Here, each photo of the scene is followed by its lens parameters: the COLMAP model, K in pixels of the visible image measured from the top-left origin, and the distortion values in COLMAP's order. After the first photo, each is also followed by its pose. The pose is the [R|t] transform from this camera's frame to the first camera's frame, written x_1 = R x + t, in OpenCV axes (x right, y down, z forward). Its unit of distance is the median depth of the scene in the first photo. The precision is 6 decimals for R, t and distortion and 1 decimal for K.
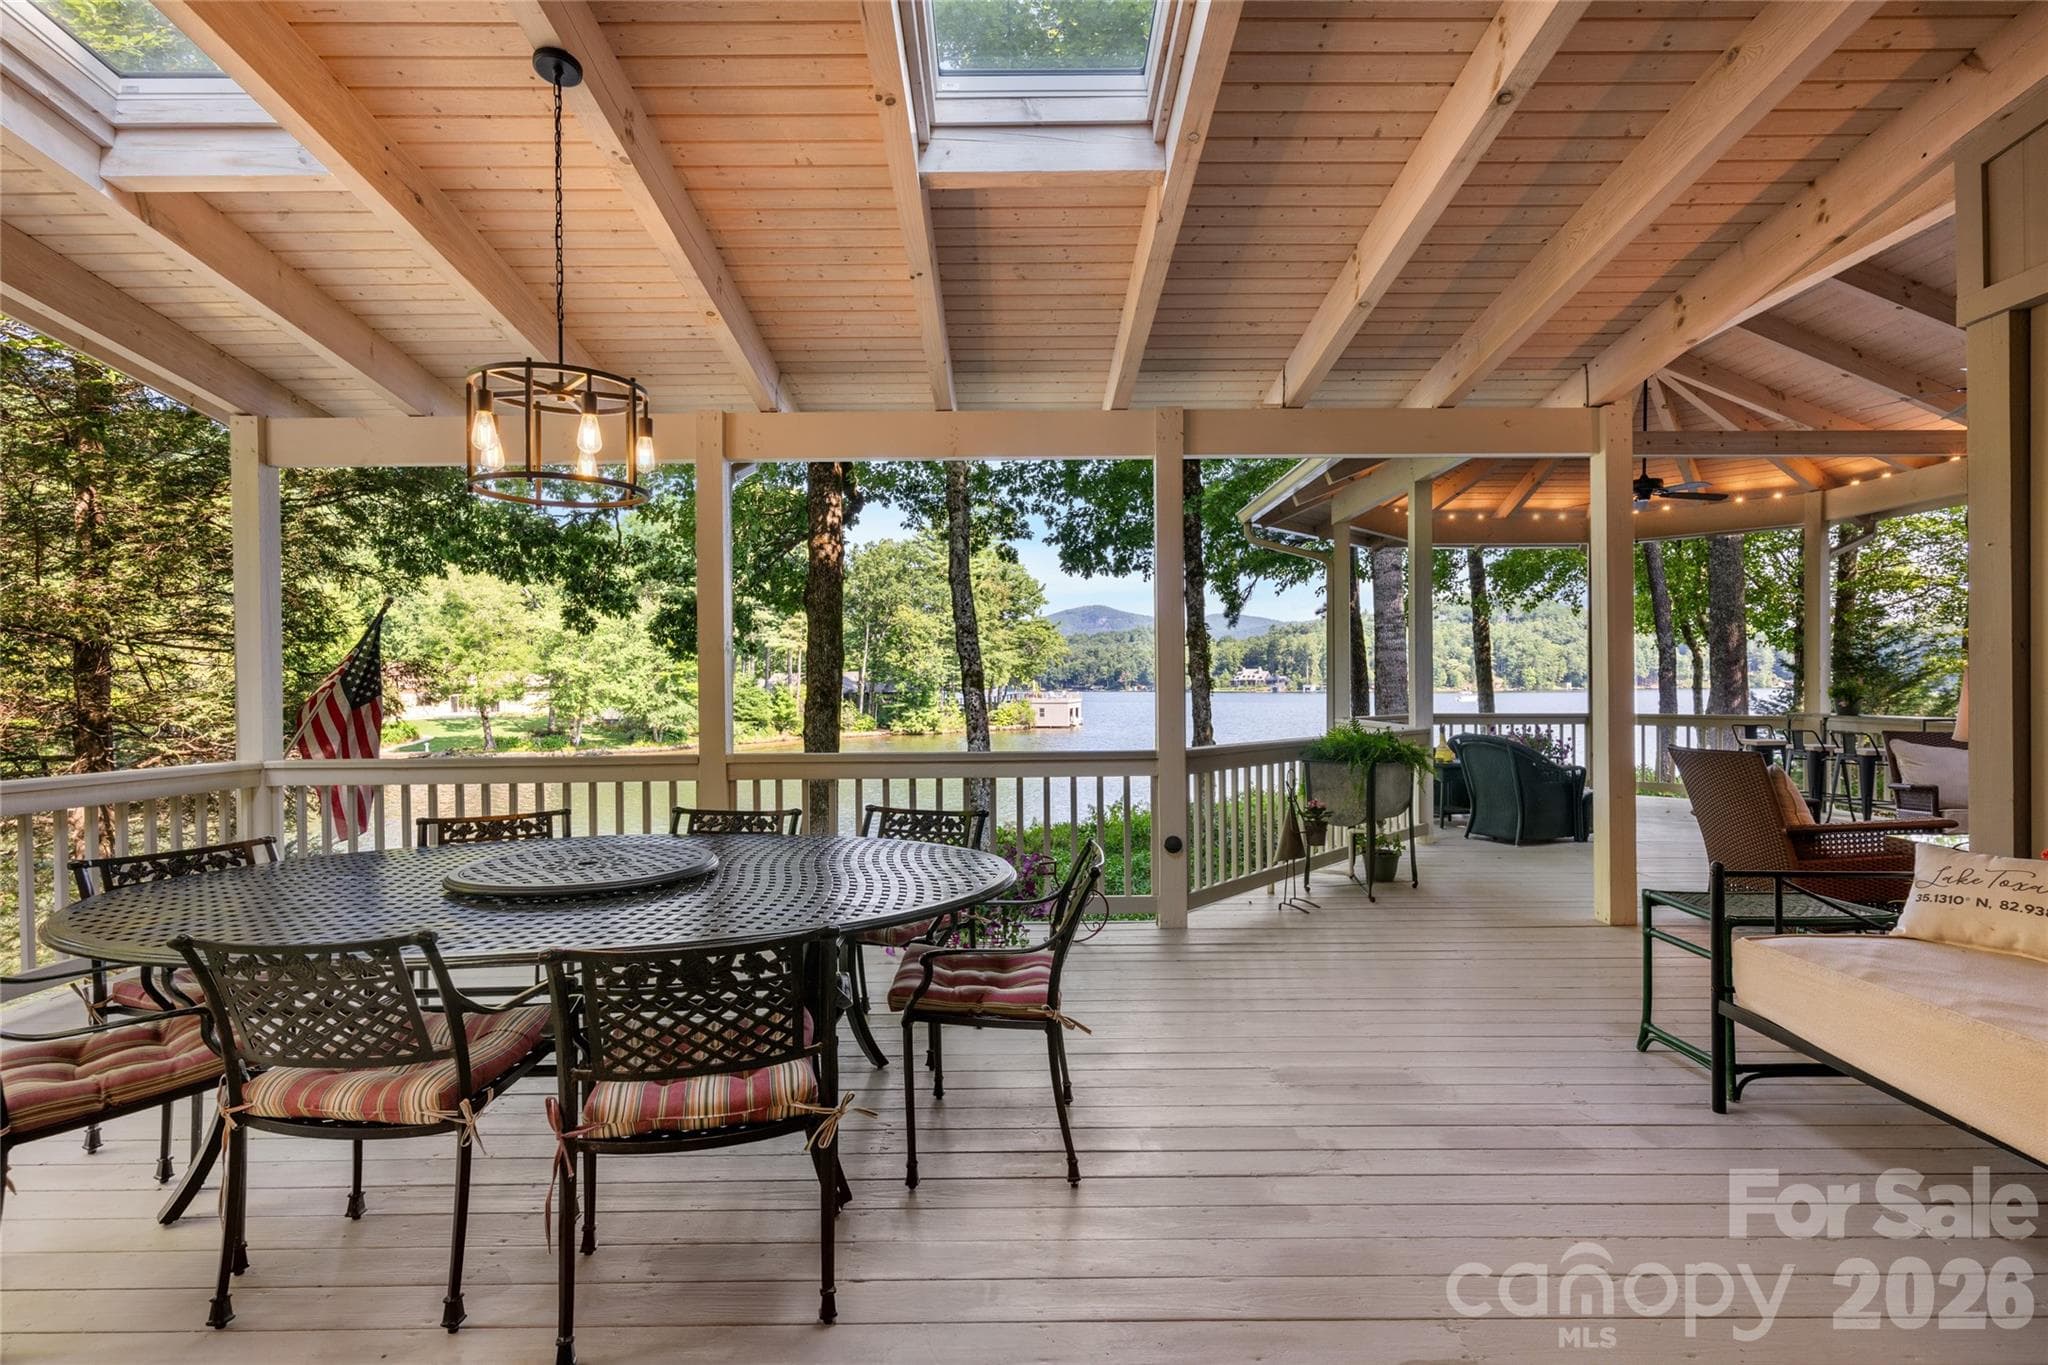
lens RADIAL K [[986.4, 0, 1009.9], [0, 986.4, 675.3], [0, 0, 1]] dist [0.016441, -0.001610]
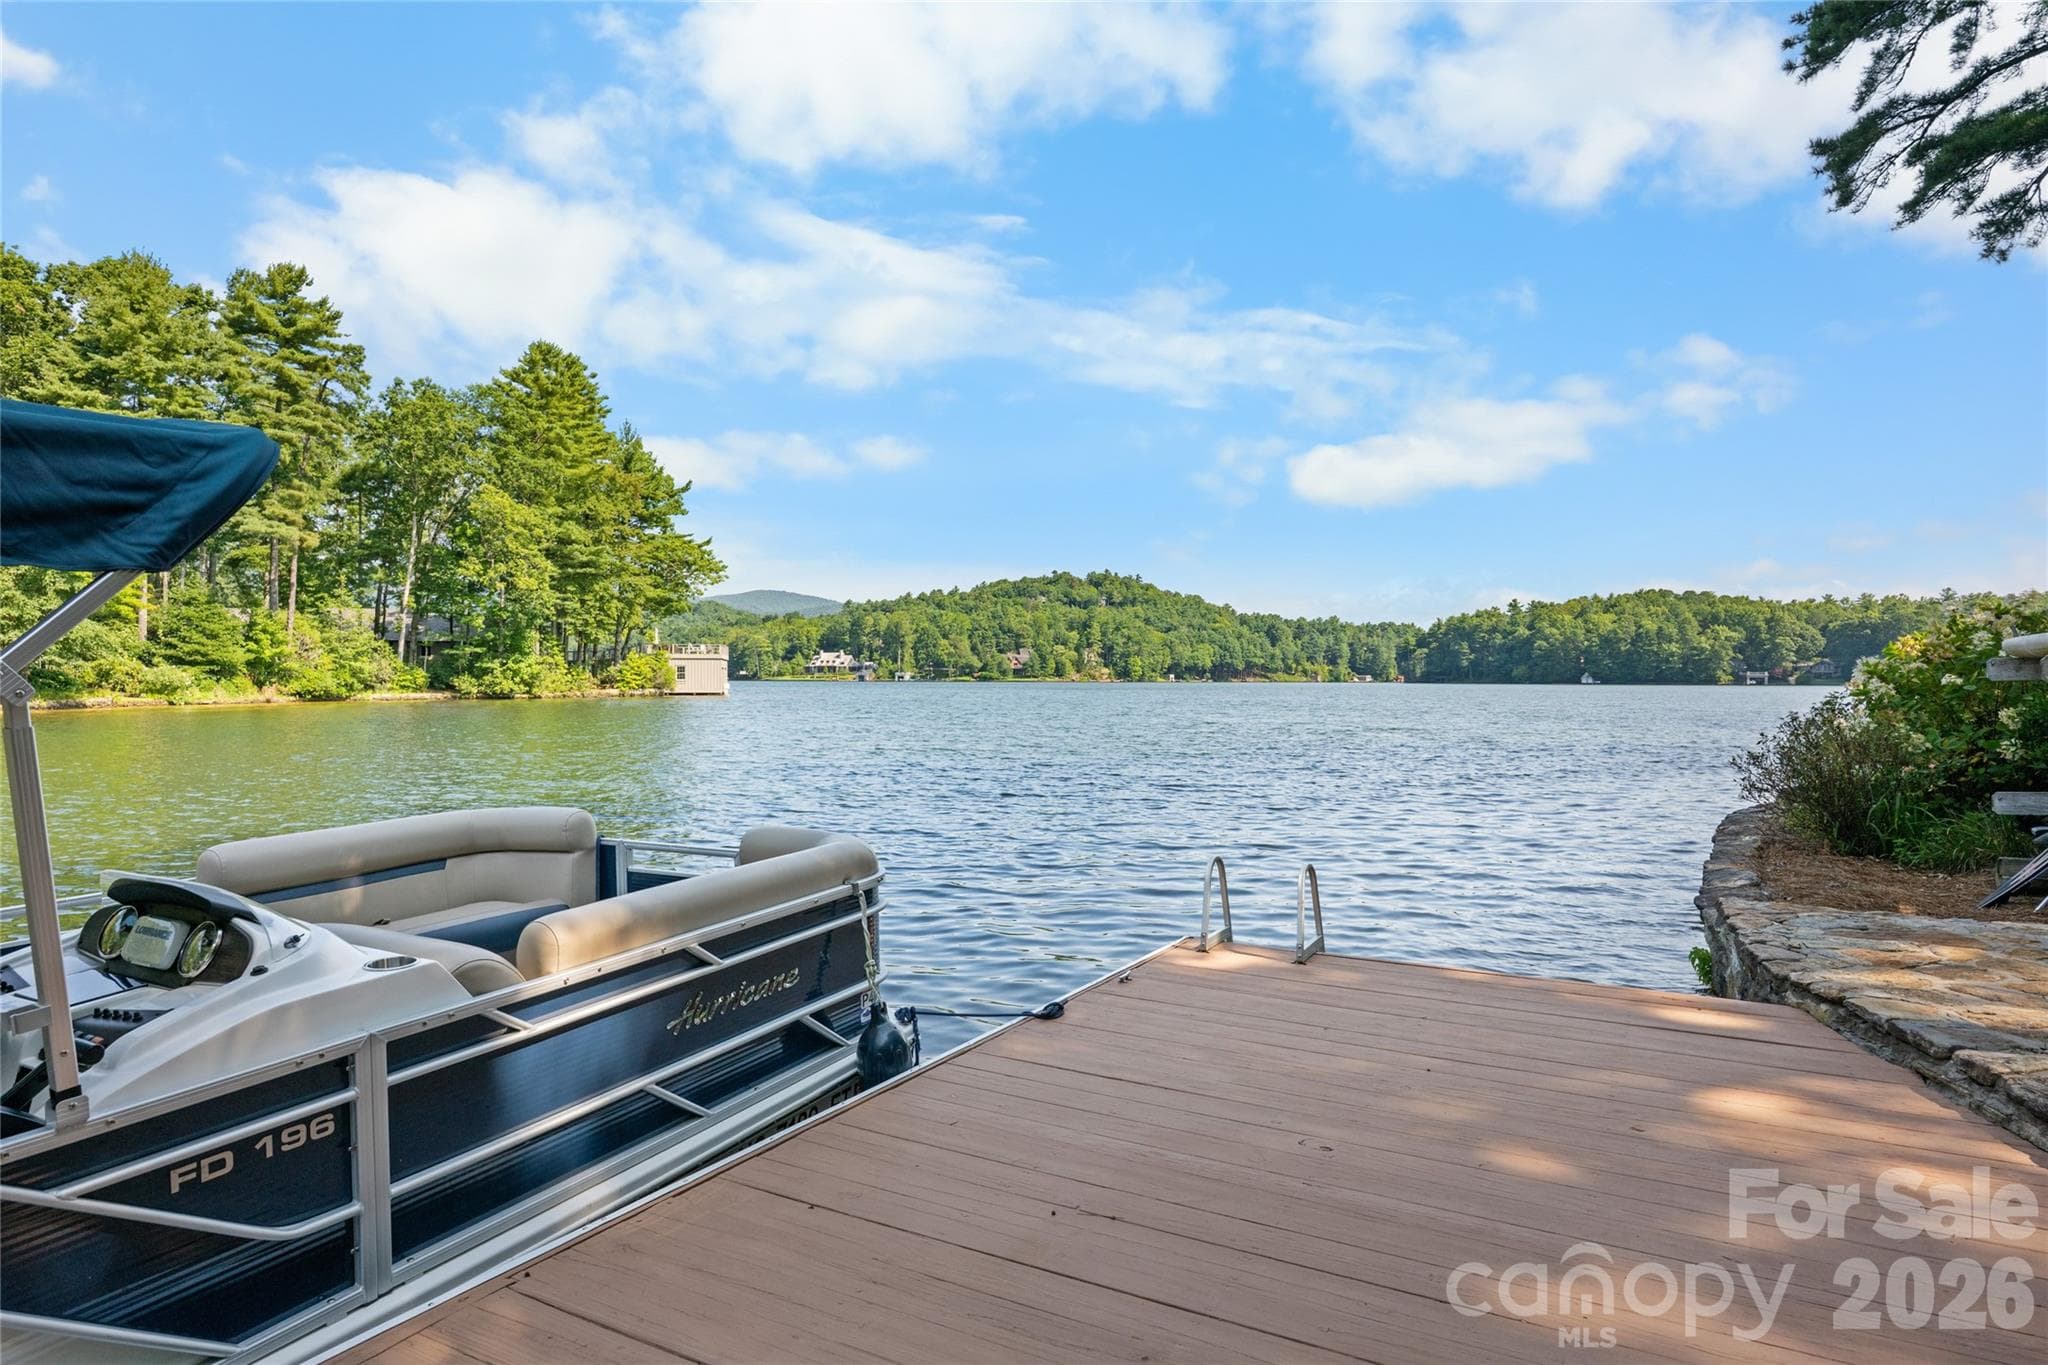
lens RADIAL K [[1242.2, 0, 1049.6], [0, 1242.2, 680.9], [0, 0, 1]] dist [-0.004697, 0.019715]
pose [[0.913921, 0.006900, 0.405834, -0.094635], [-0.013299, 0.999828, 0.012948, 0.033549], [-0.405675, -0.017230, 0.913855, 0.139998]]
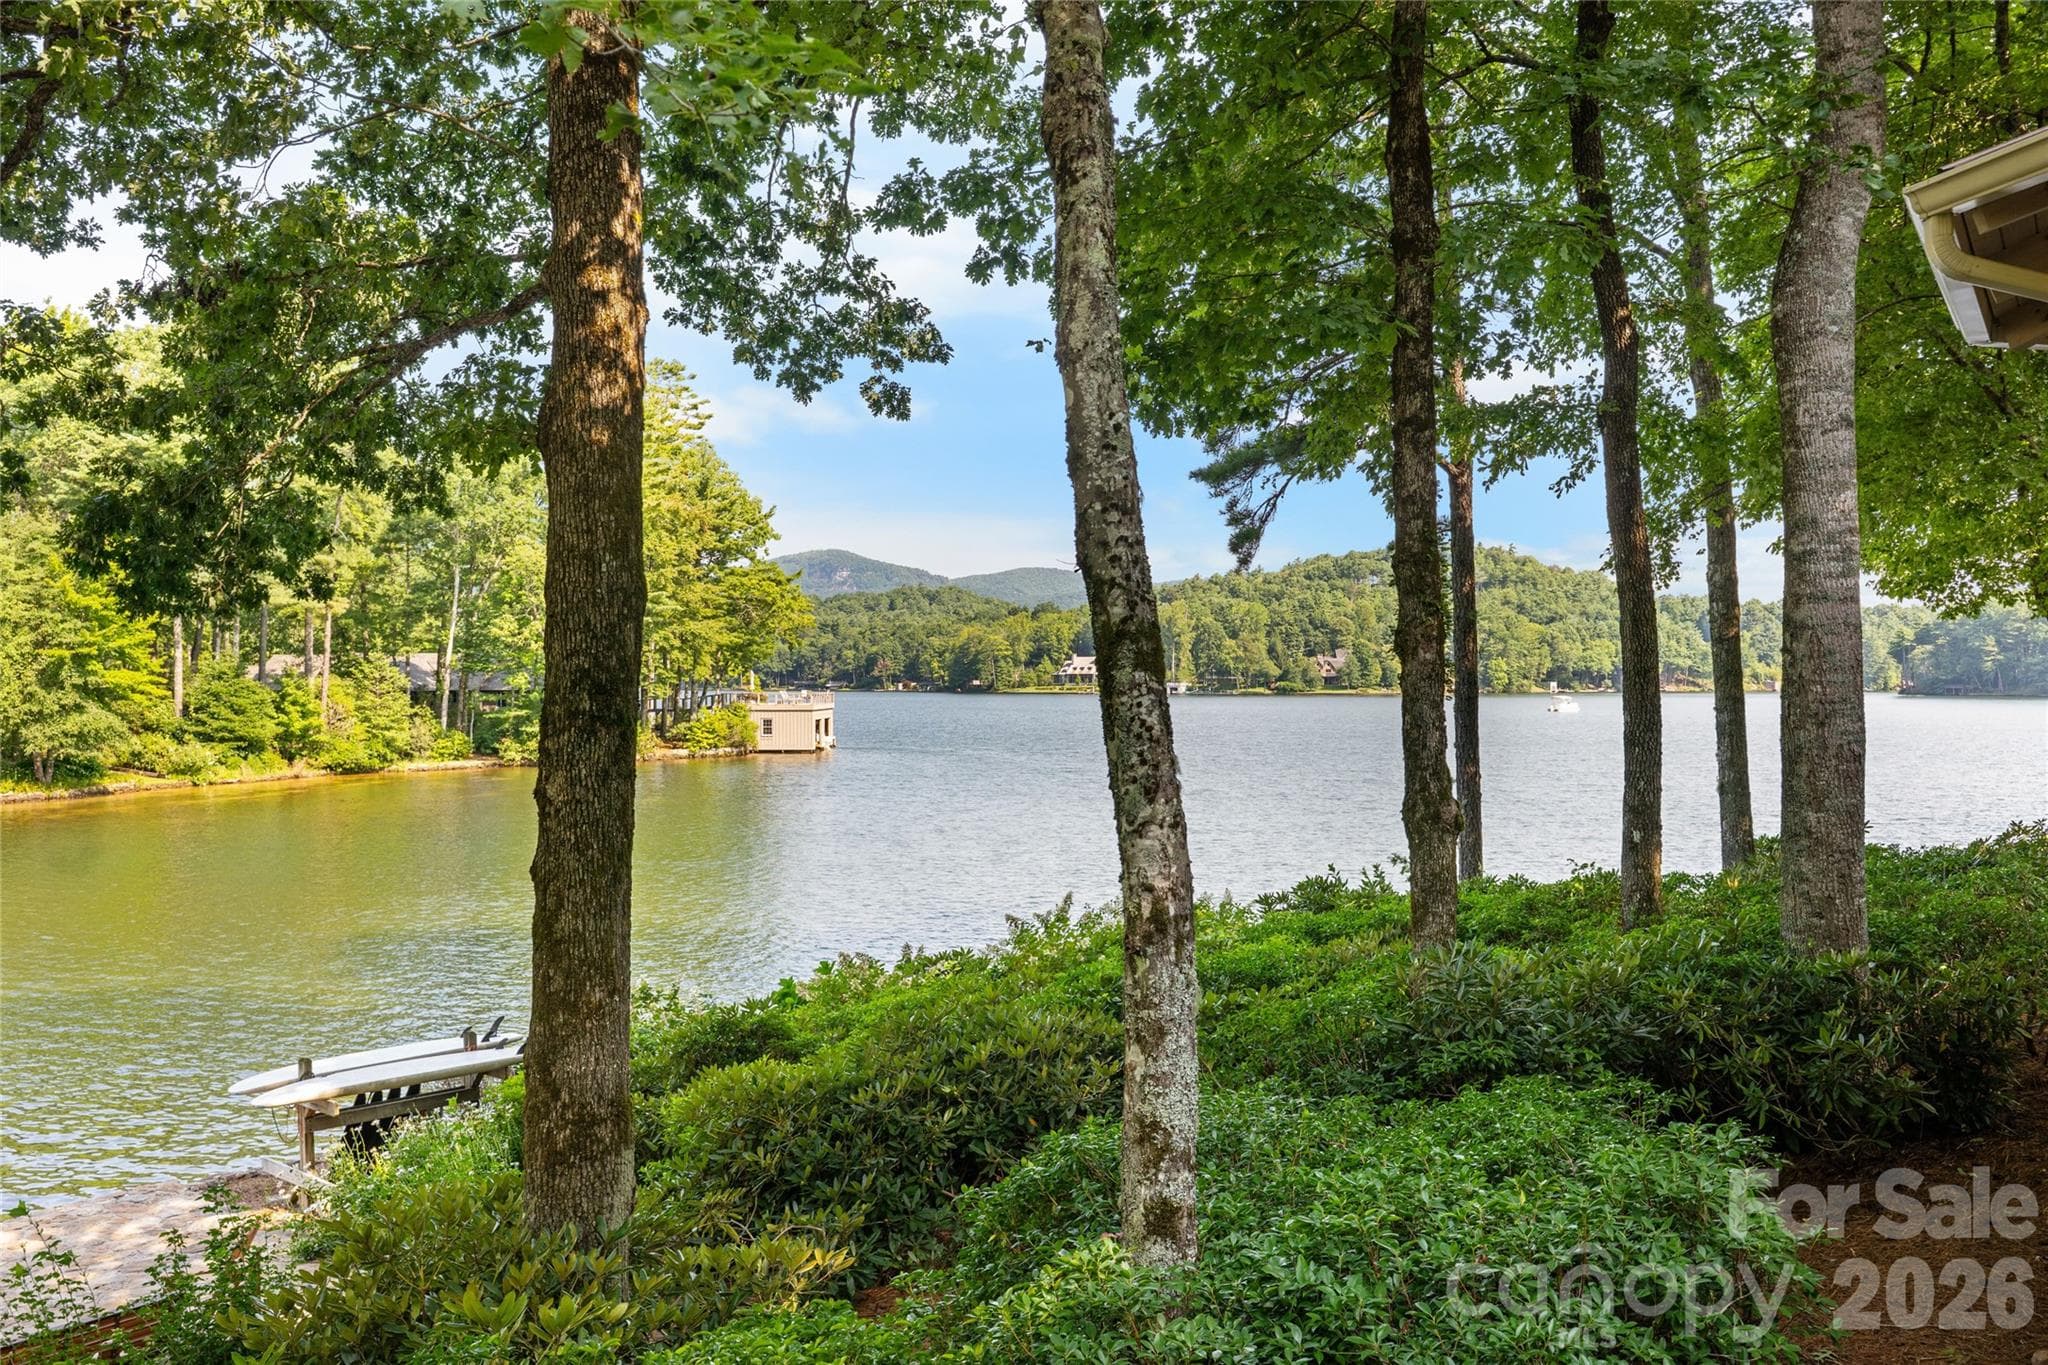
lens RADIAL K [[1620.6, 0, 1011.1], [0, 1620.6, 691.4], [0, 0, 1]] dist [0.029424, -0.015796]
pose [[0.980901, 0.005773, 0.194420, -0.014697], [-0.008962, 0.999839, 0.015527, 0.000828], [-0.194299, -0.016973, 0.980795, 0.034390]]
